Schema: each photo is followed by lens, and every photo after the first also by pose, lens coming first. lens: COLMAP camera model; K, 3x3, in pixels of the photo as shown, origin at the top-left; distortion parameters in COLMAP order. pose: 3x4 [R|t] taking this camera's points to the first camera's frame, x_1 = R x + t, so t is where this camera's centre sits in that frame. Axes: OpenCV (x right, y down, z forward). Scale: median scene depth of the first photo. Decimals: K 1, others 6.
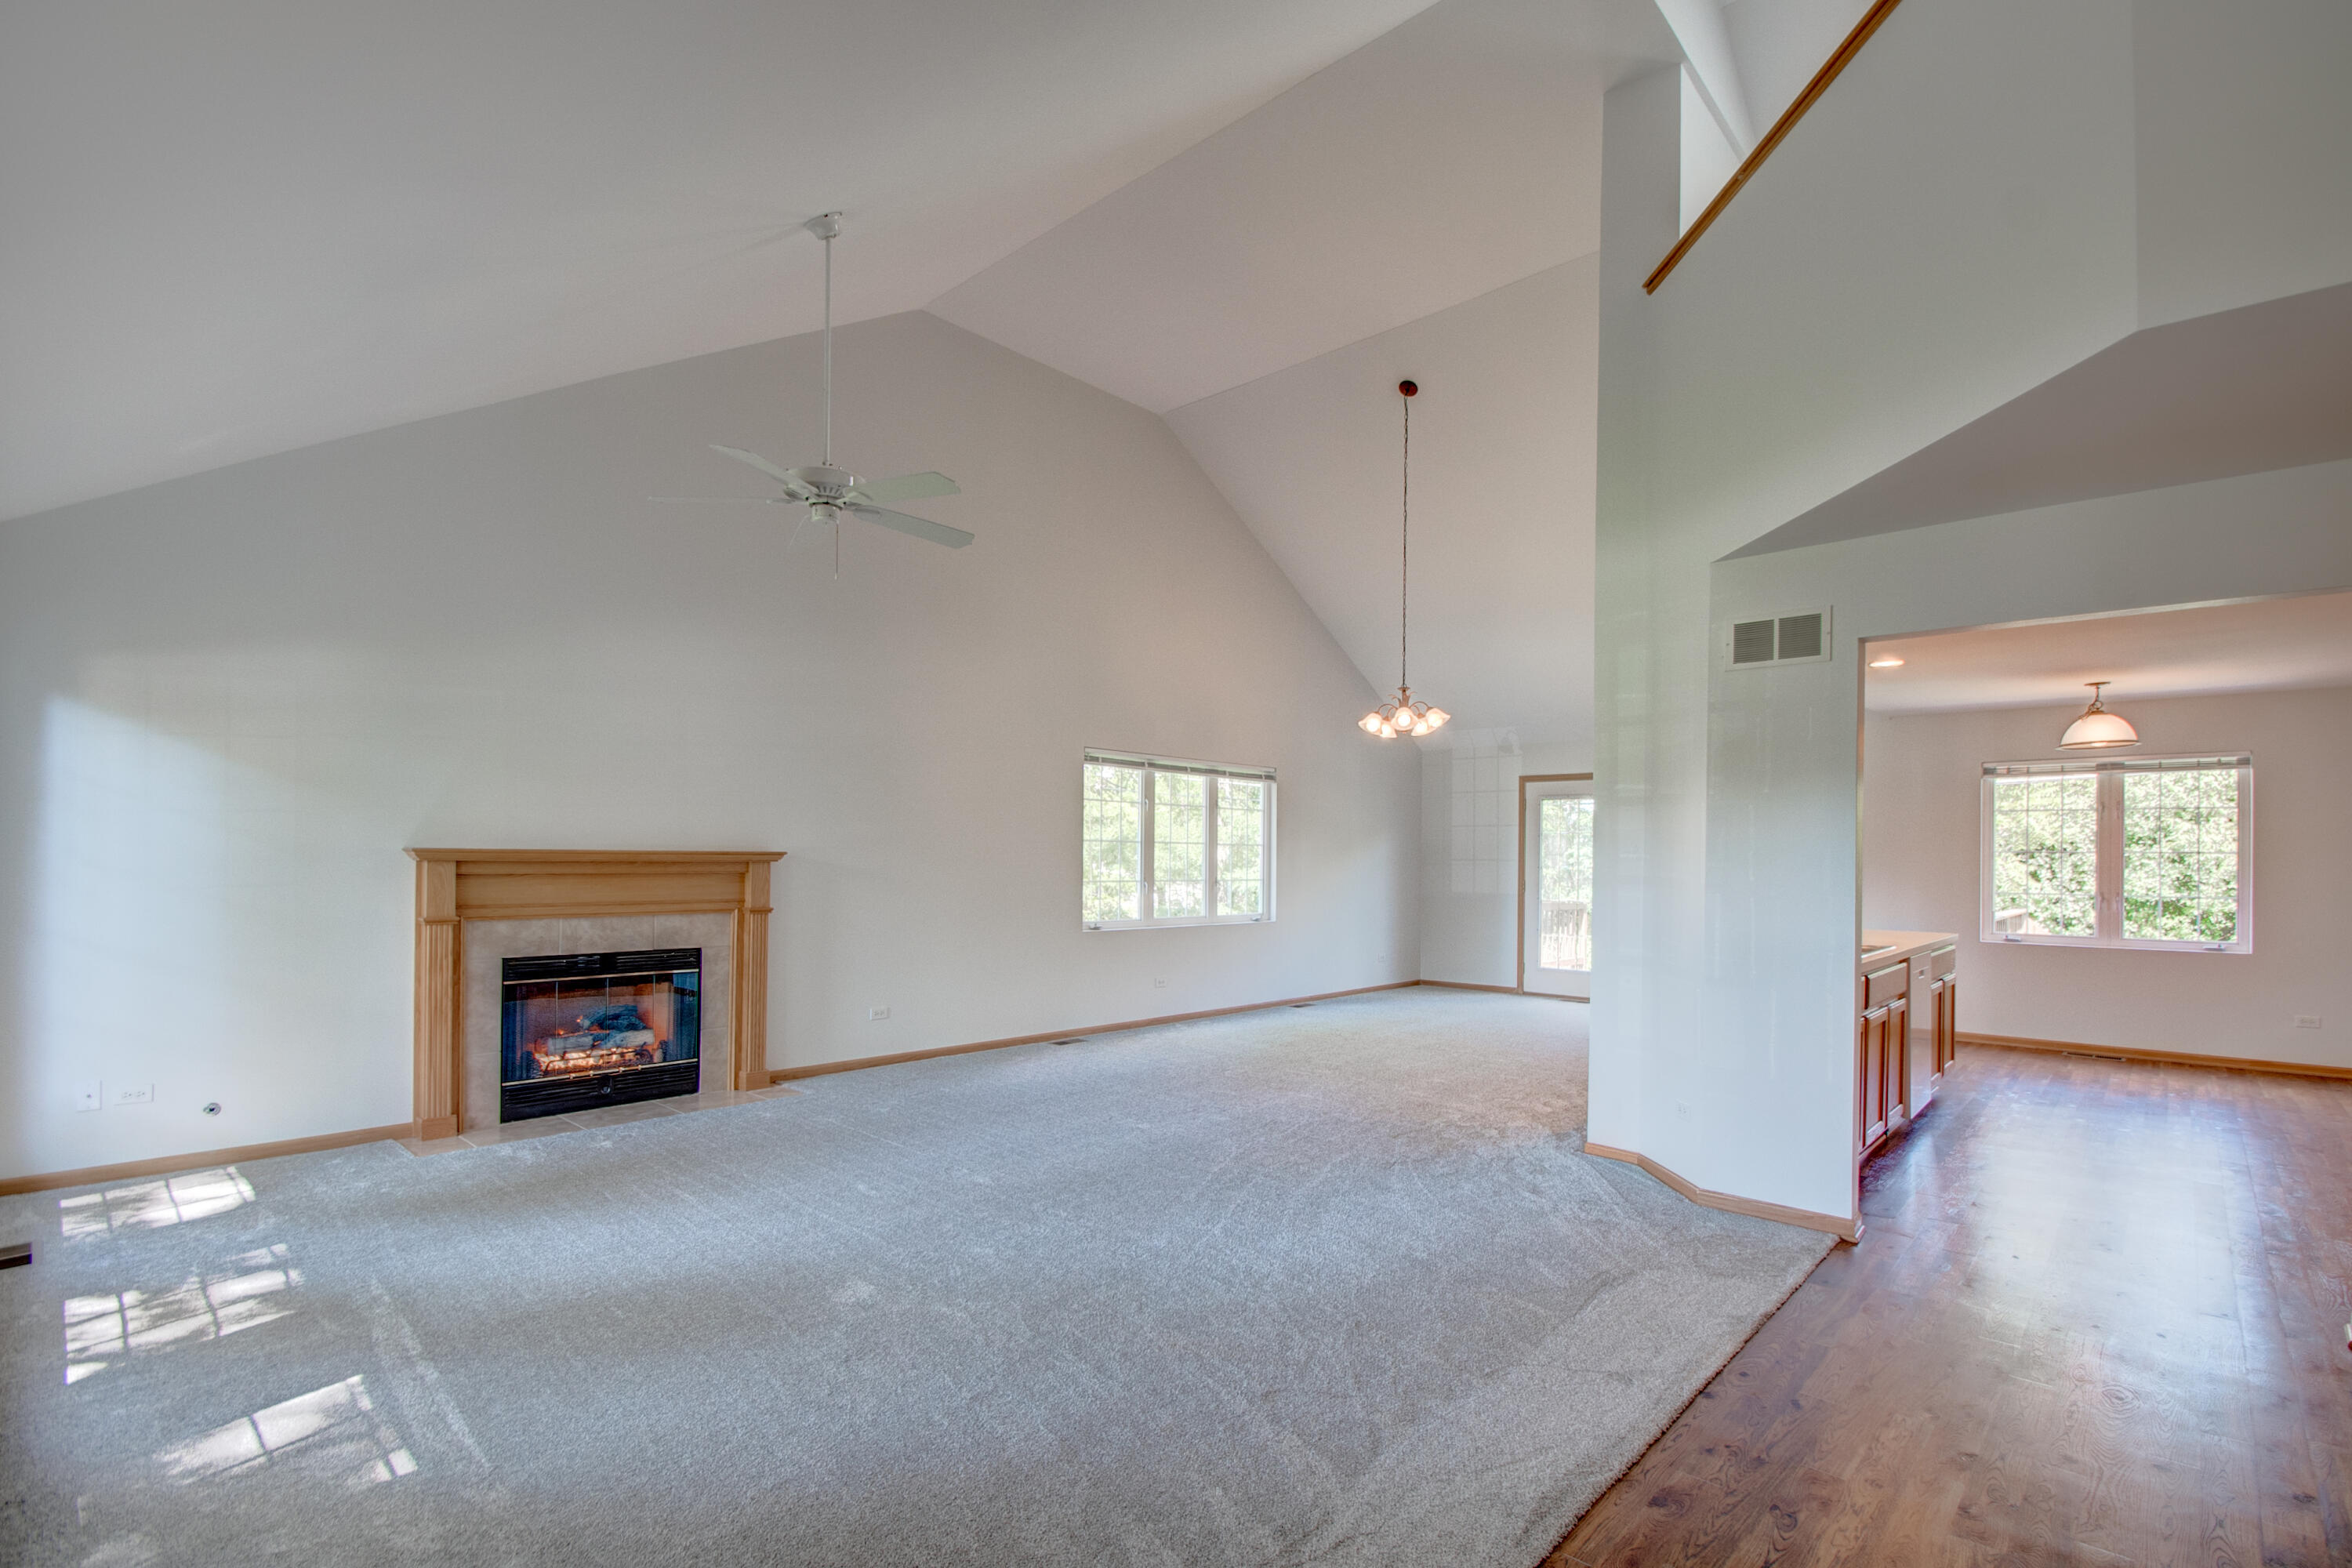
lens RADIAL K [[1071.3, 0, 1206.2], [0, 1071.3, 837.6], [0, 0, 1]] dist [-0.004501, -0.003331]
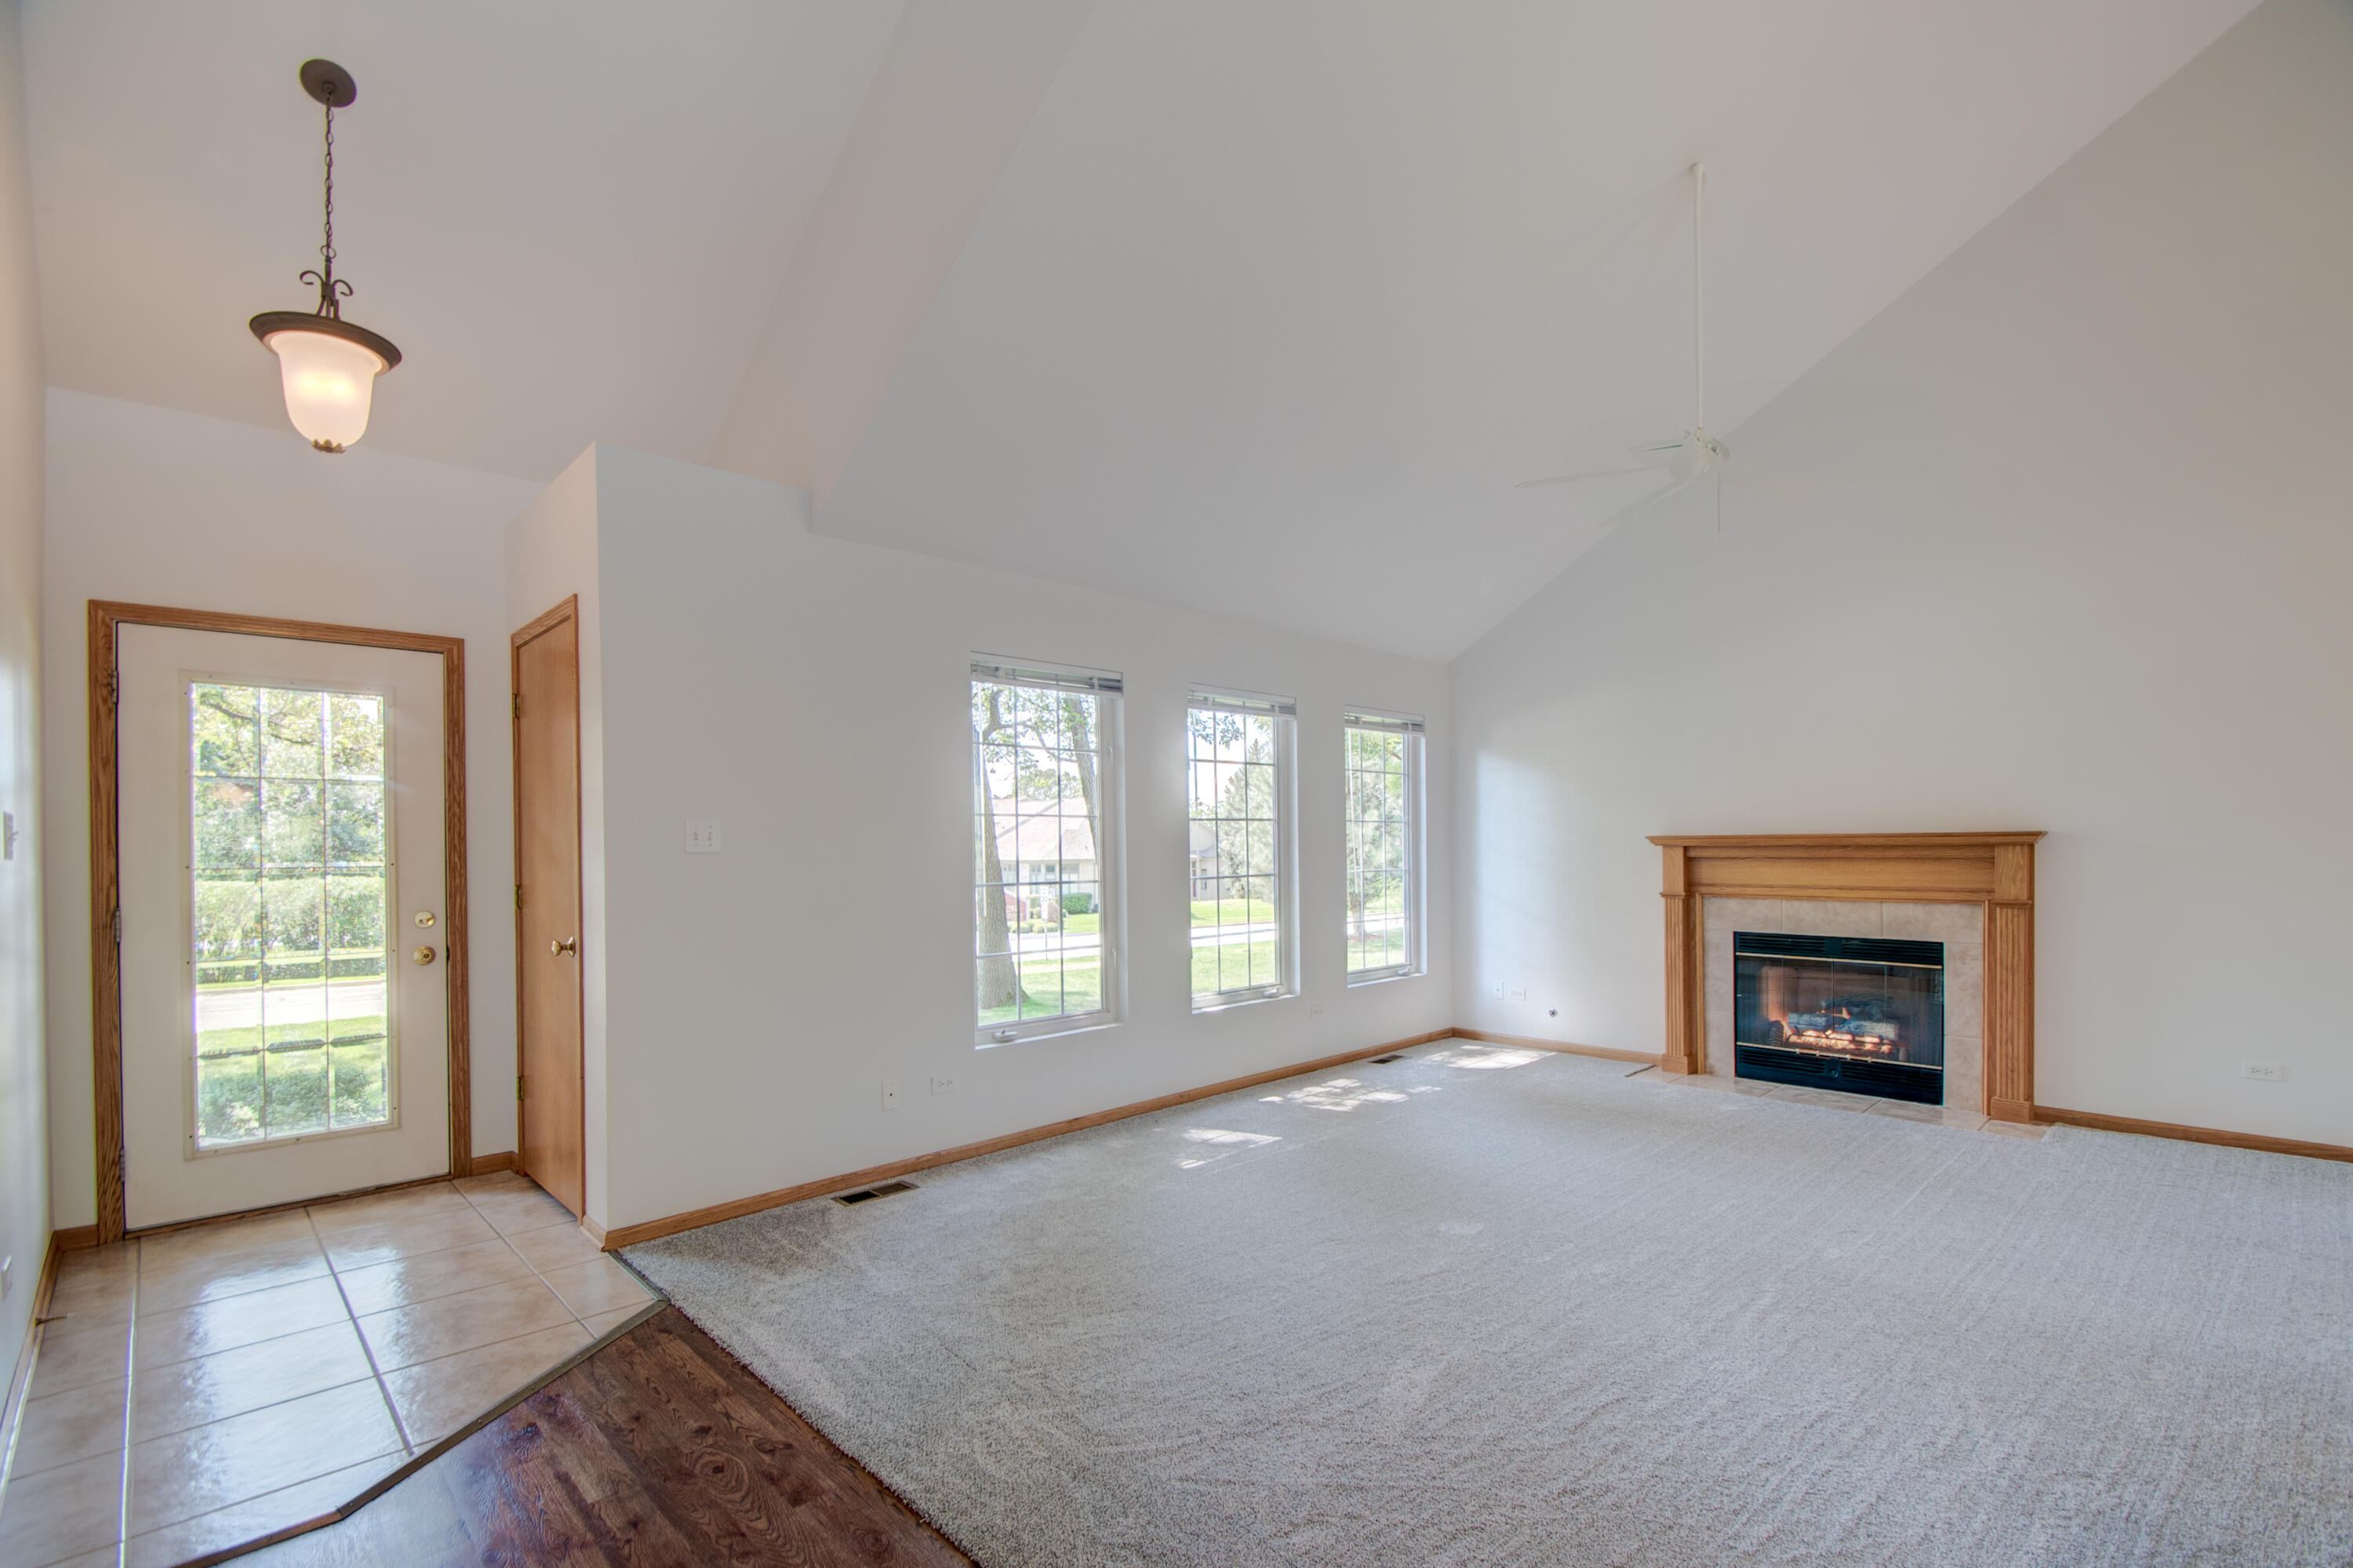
lens RADIAL K [[1071.8, 0, 1221.1], [0, 1071.8, 852.9], [0, 0, 1]] dist [-0.004501, -0.003331]
pose [[-0.047154, -0.004155, -0.998879, 0.486869], [0.023595, 0.999708, -0.005272, 0.021803], [0.998609, -0.023817, -0.047042, 0.497905]]
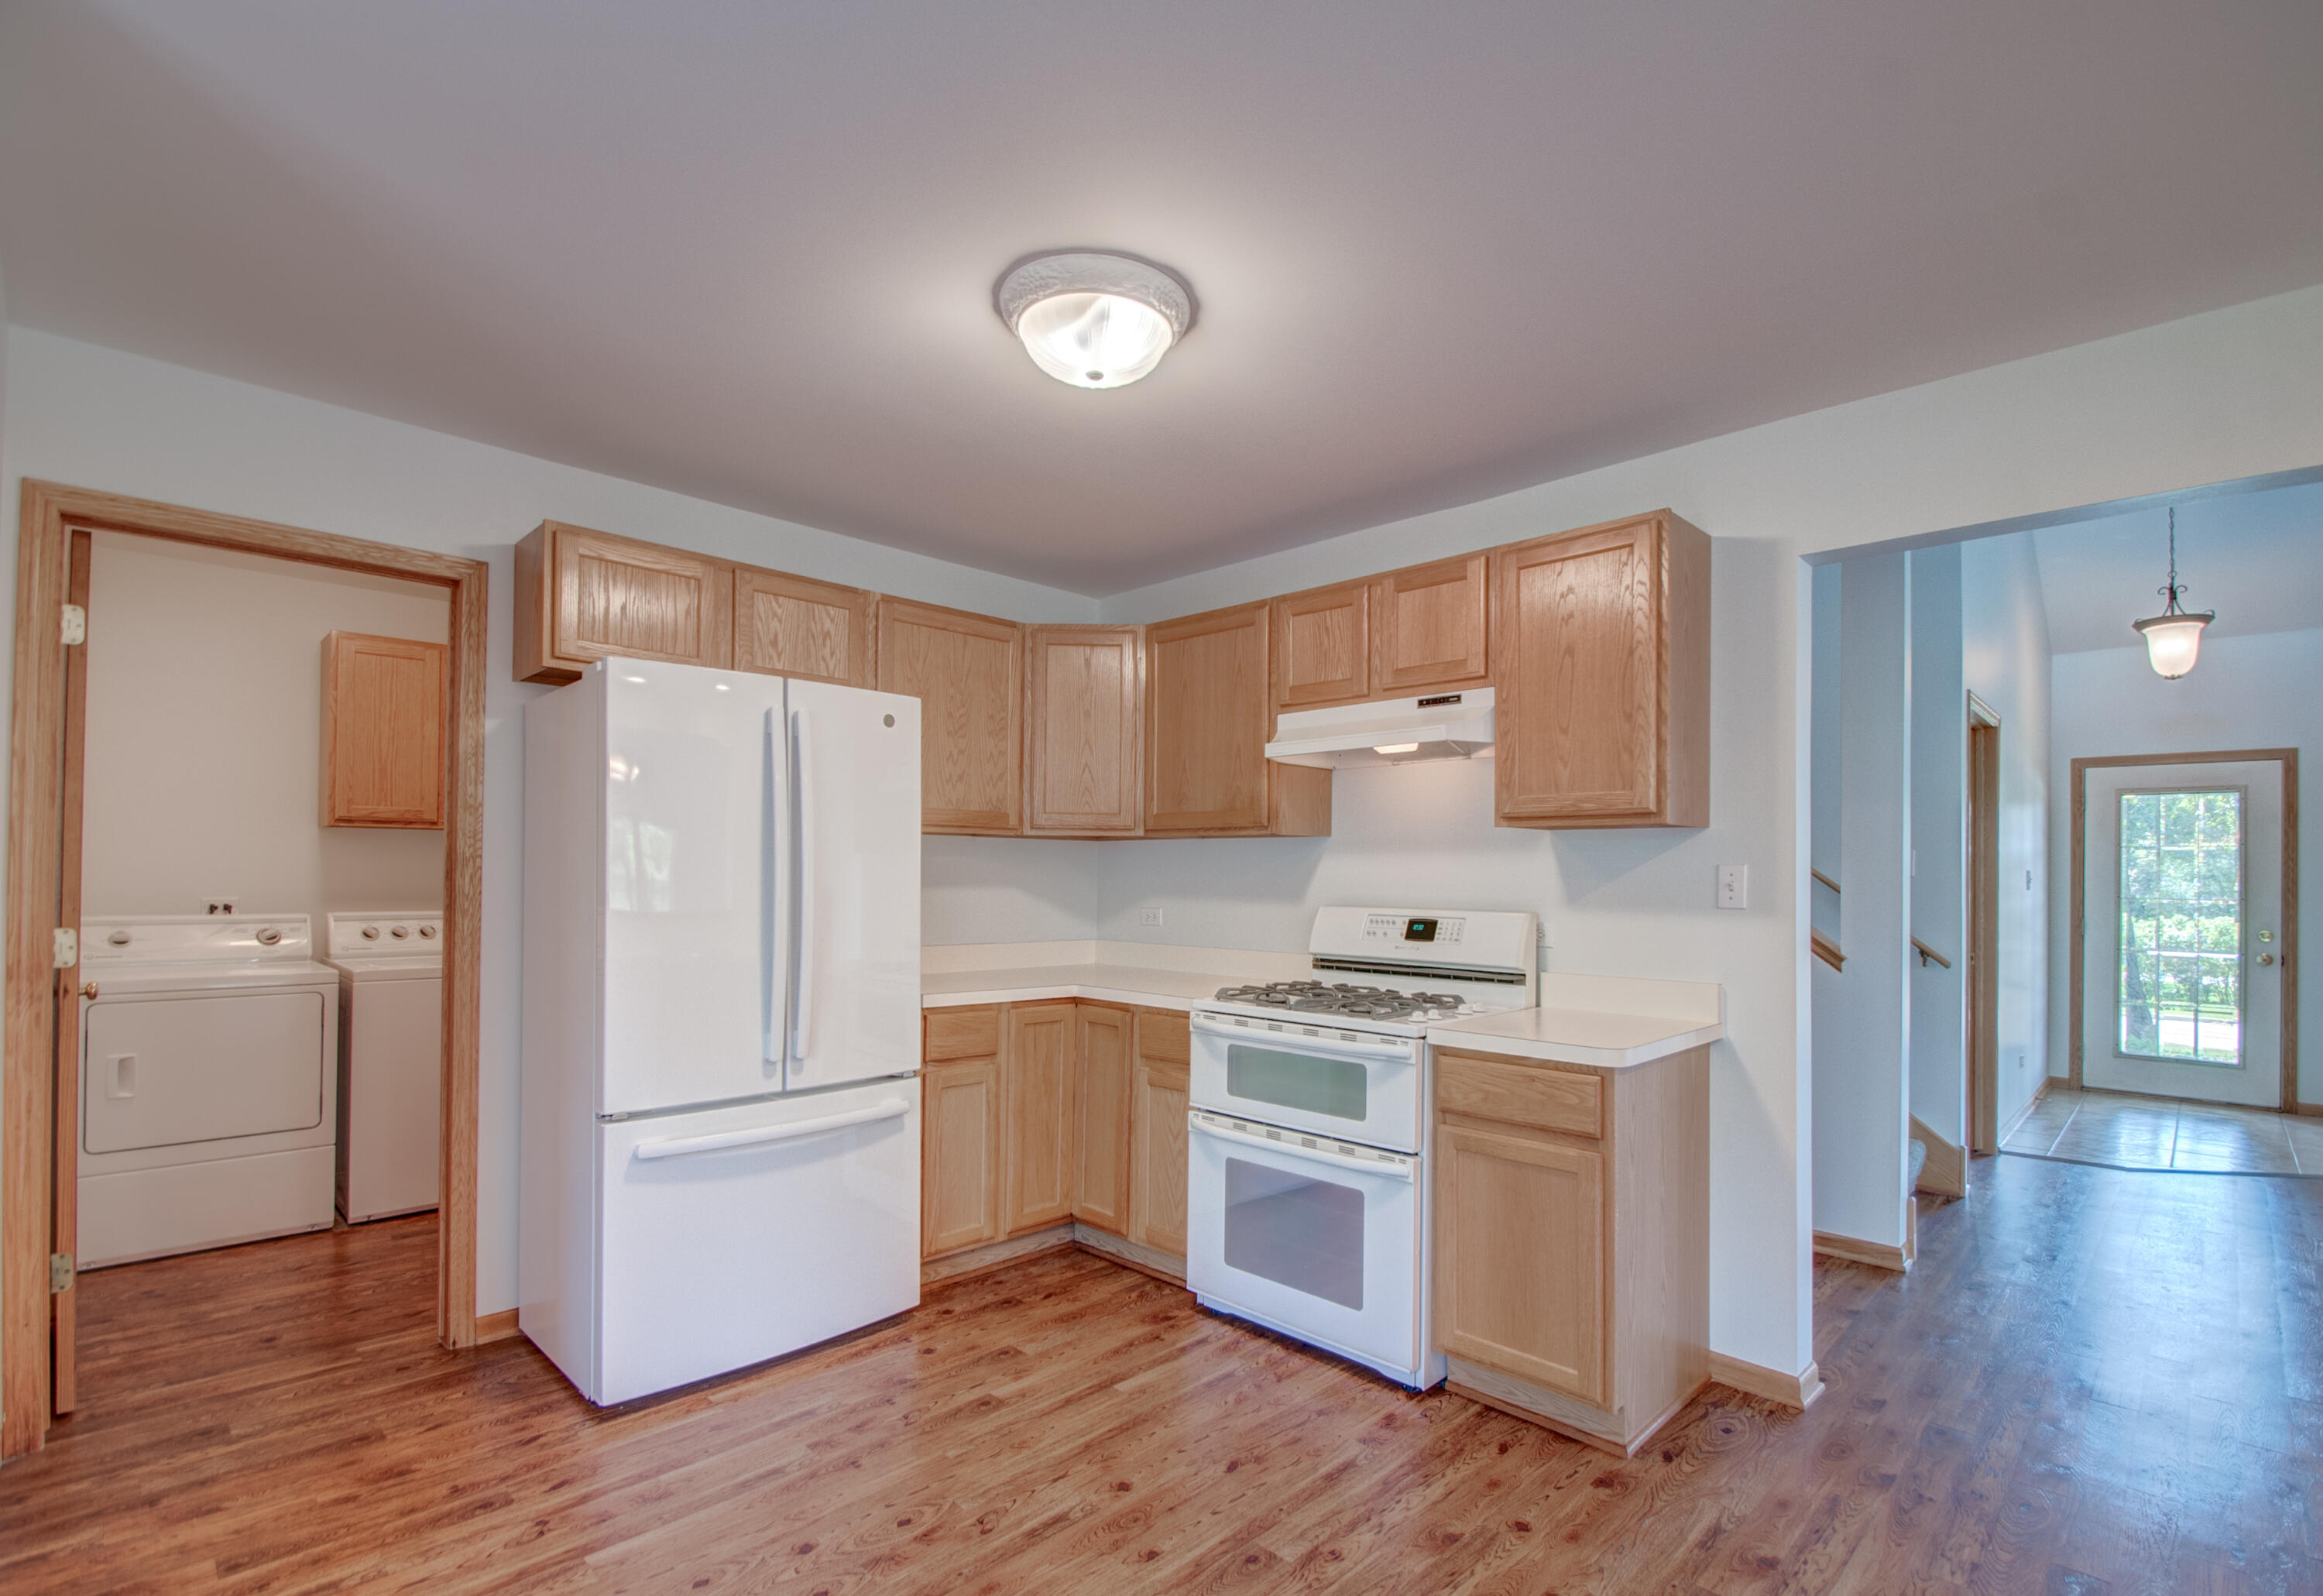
lens RADIAL K [[1072.9, 0, 1181.4], [0, 1072.9, 860.8], [0, 0, 1]] dist [-0.003320, -0.000714]
pose [[-0.999347, -0.022451, 0.028318, 0.909823], [-0.023329, 0.999246, -0.031047, 0.032918], [-0.027600, -0.031687, -0.999117, 1.103369]]
